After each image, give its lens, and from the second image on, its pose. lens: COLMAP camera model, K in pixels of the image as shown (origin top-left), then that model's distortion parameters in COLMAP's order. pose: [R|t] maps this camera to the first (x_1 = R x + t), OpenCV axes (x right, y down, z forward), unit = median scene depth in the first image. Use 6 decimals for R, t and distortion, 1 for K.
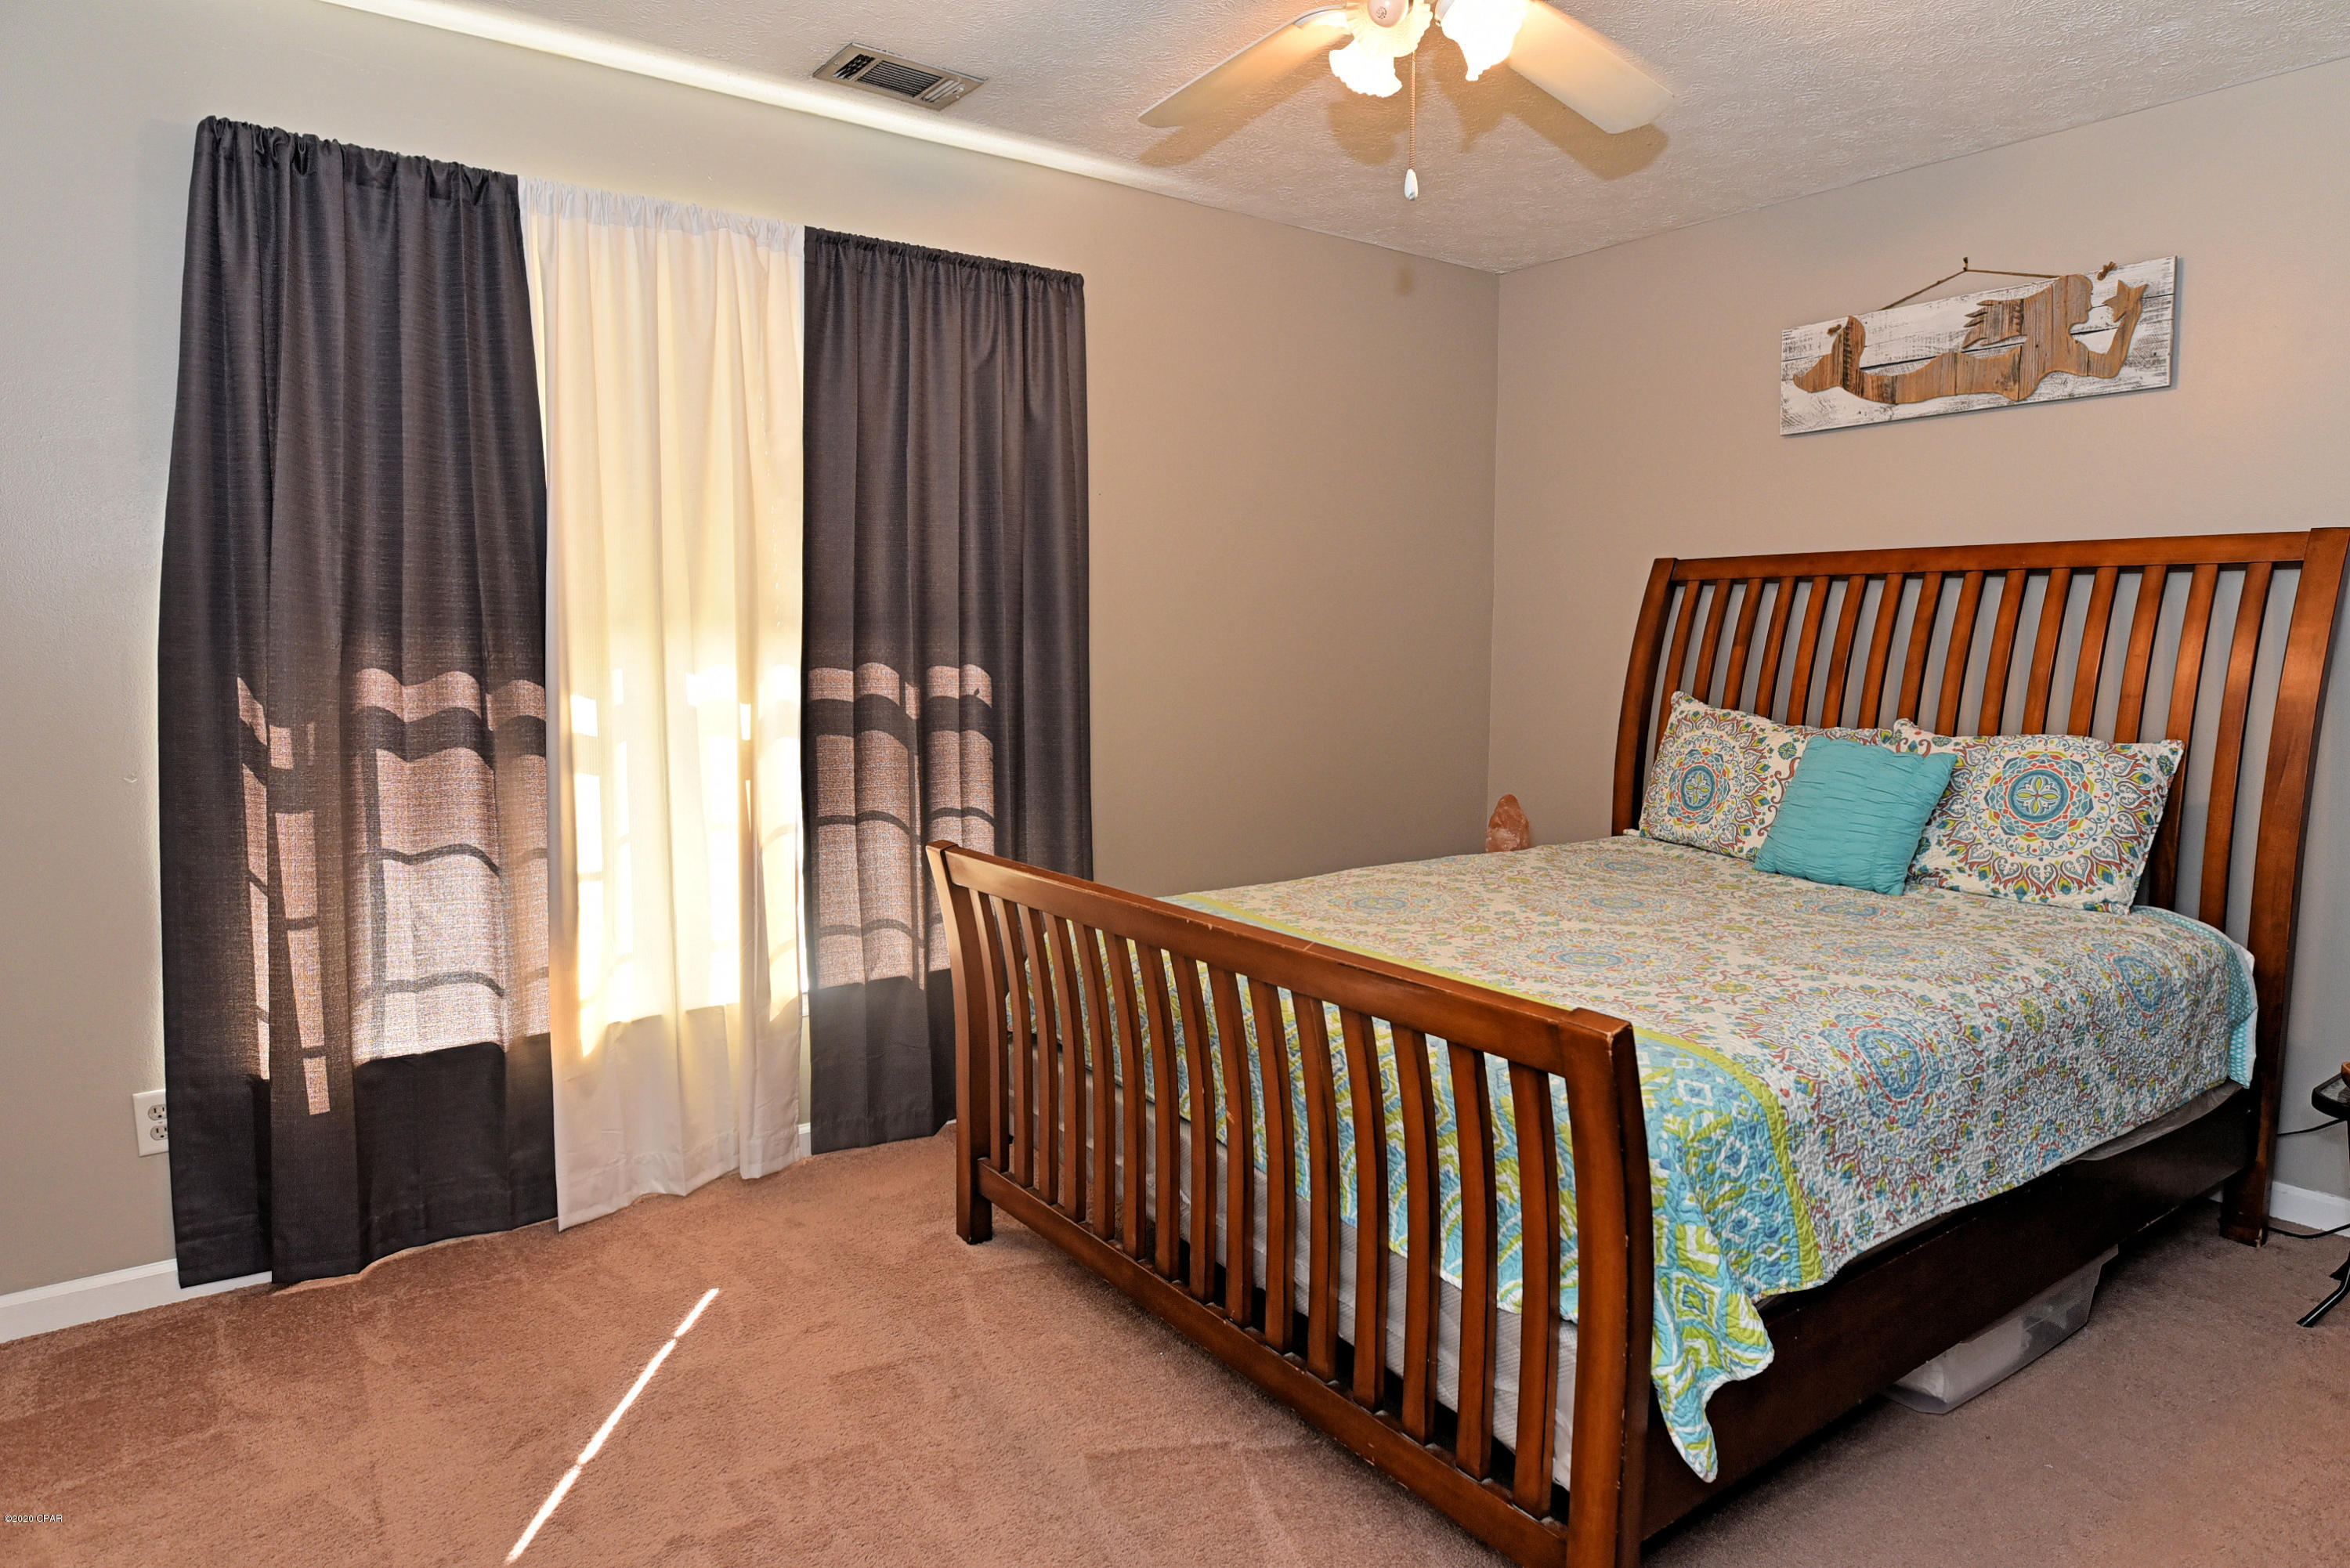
lens RADIAL K [[1351.0, 0, 1175.6], [0, 1351.0, 785.8], [0, 0, 1]] dist [-0.020183, -0.002437]
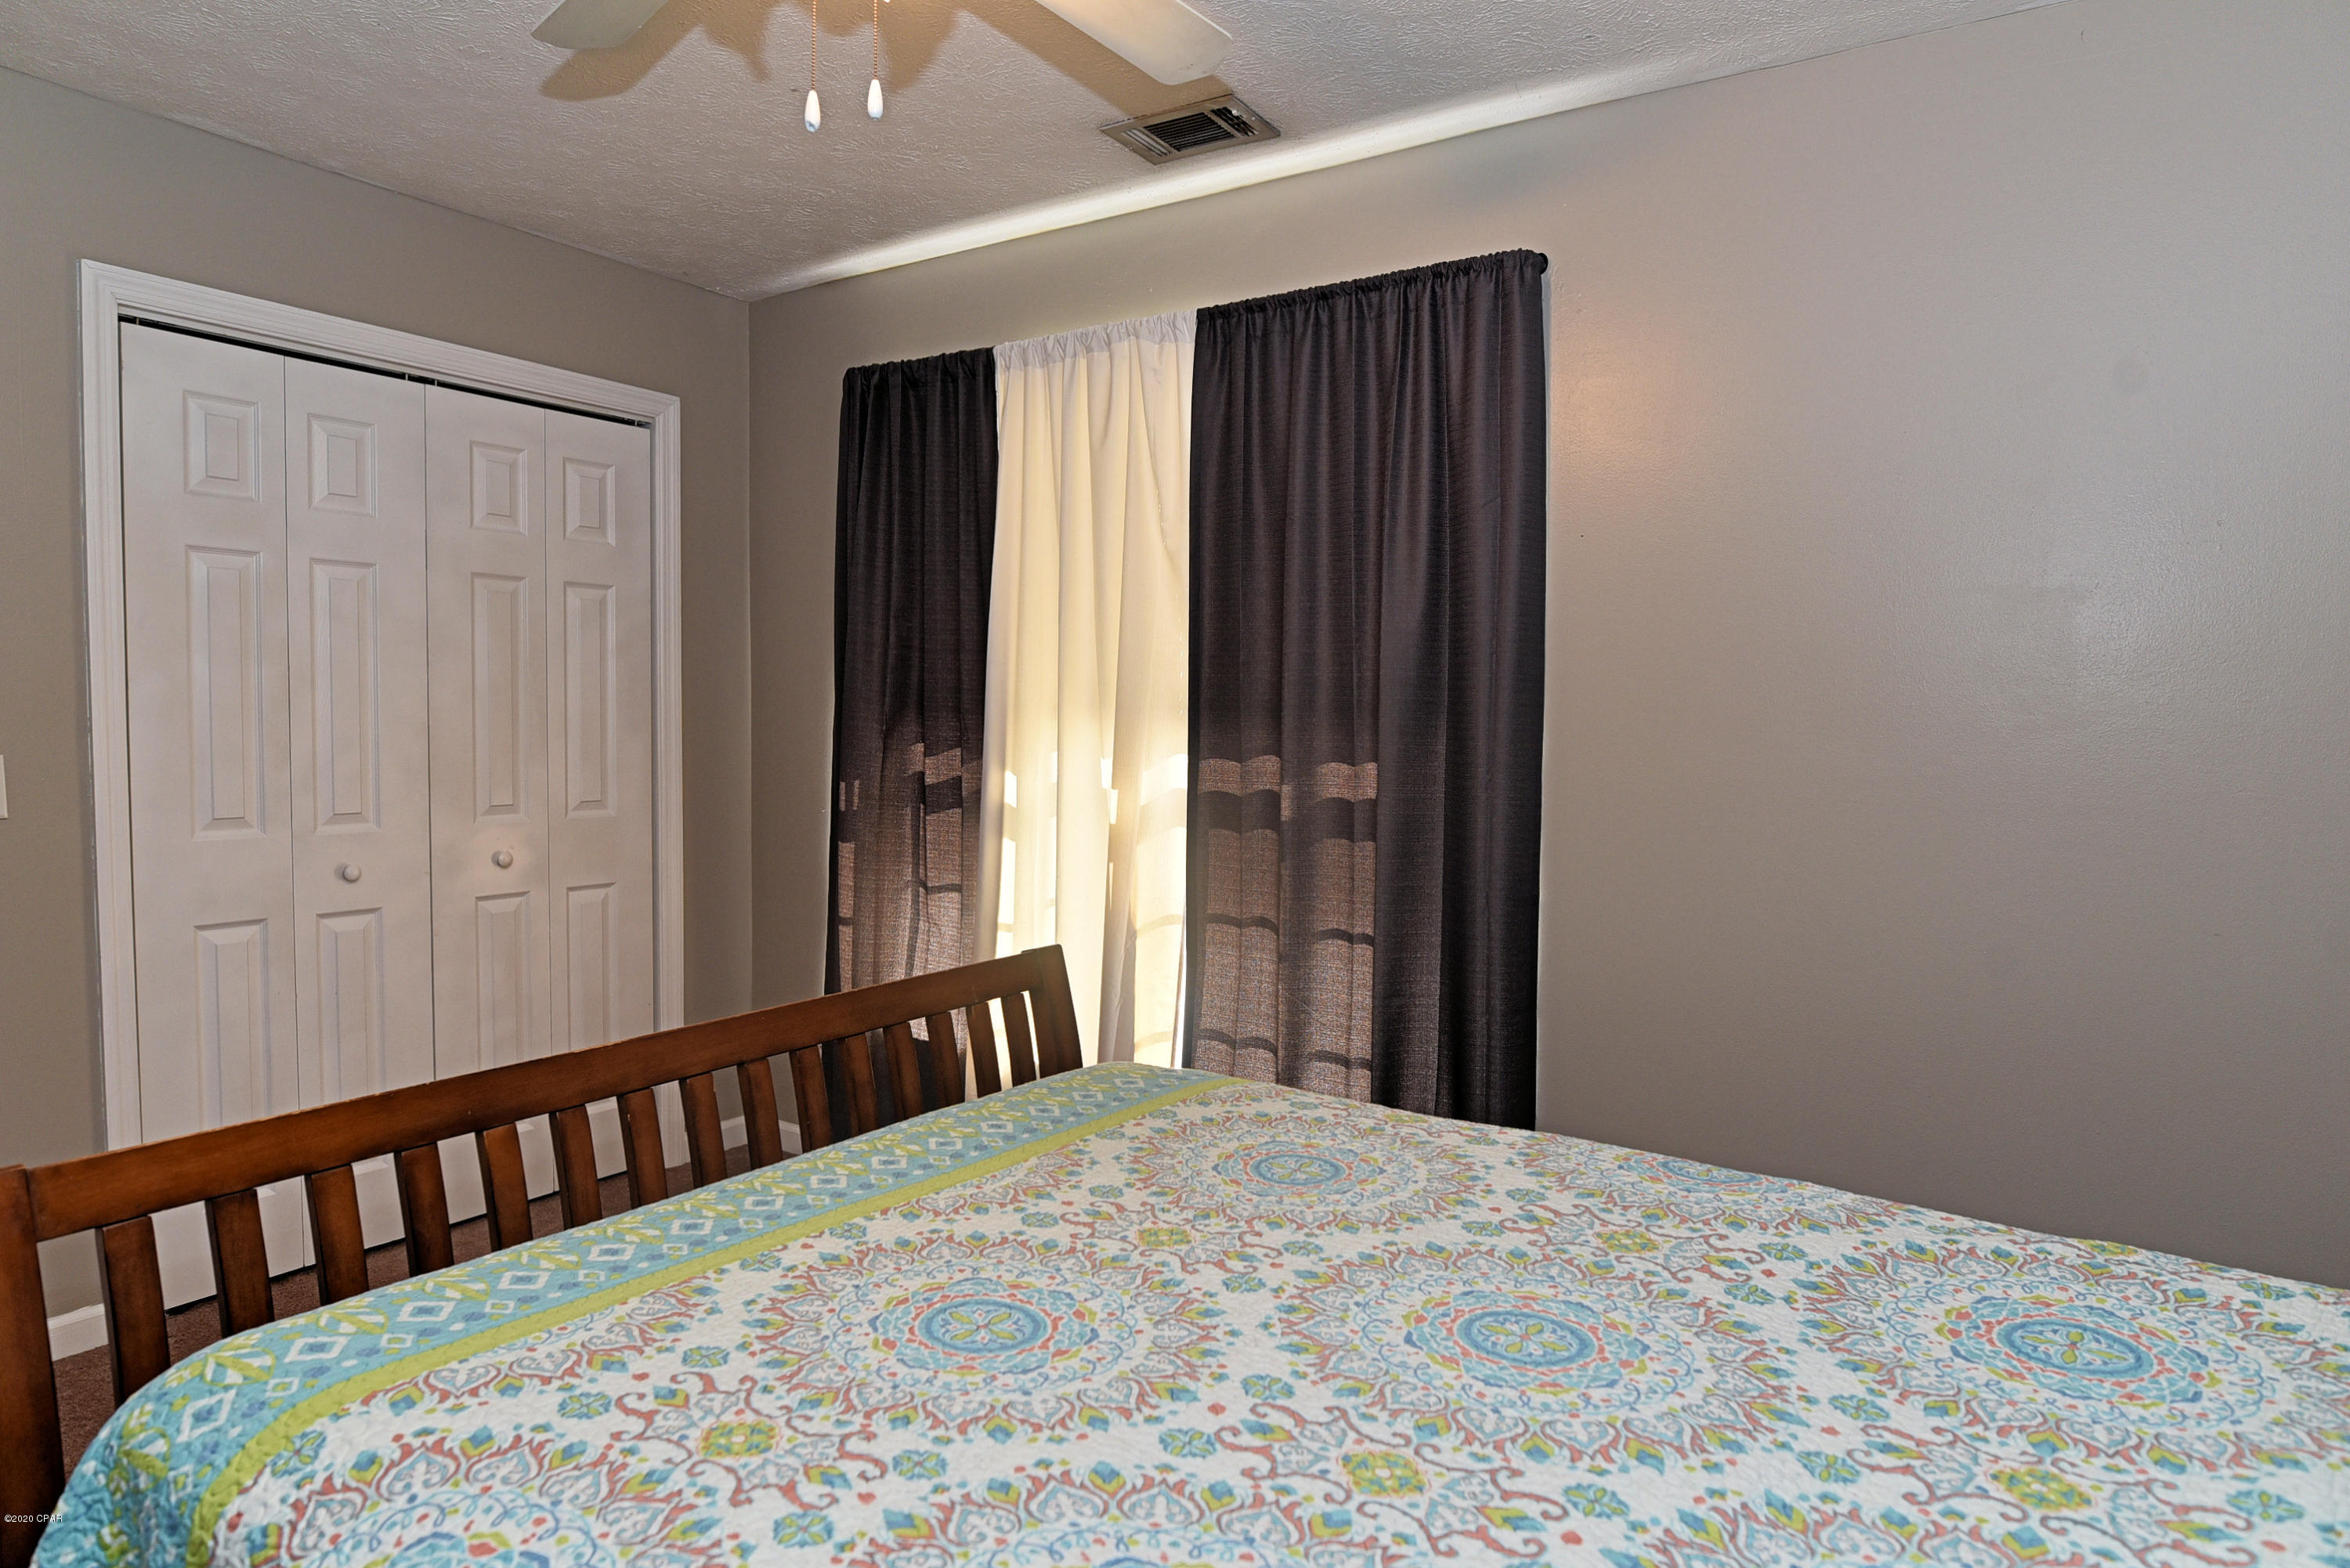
lens RADIAL K [[1351.0, 0, 1171.6], [0, 1351.0, 791.6], [0, 0, 1]] dist [-0.020183, -0.002437]
pose [[0.356347, 0.065319, -0.932068, 0.731056], [-0.111137, 0.993435, 0.027130, -0.101668], [0.927721, 0.093919, 0.361267, 0.737292]]
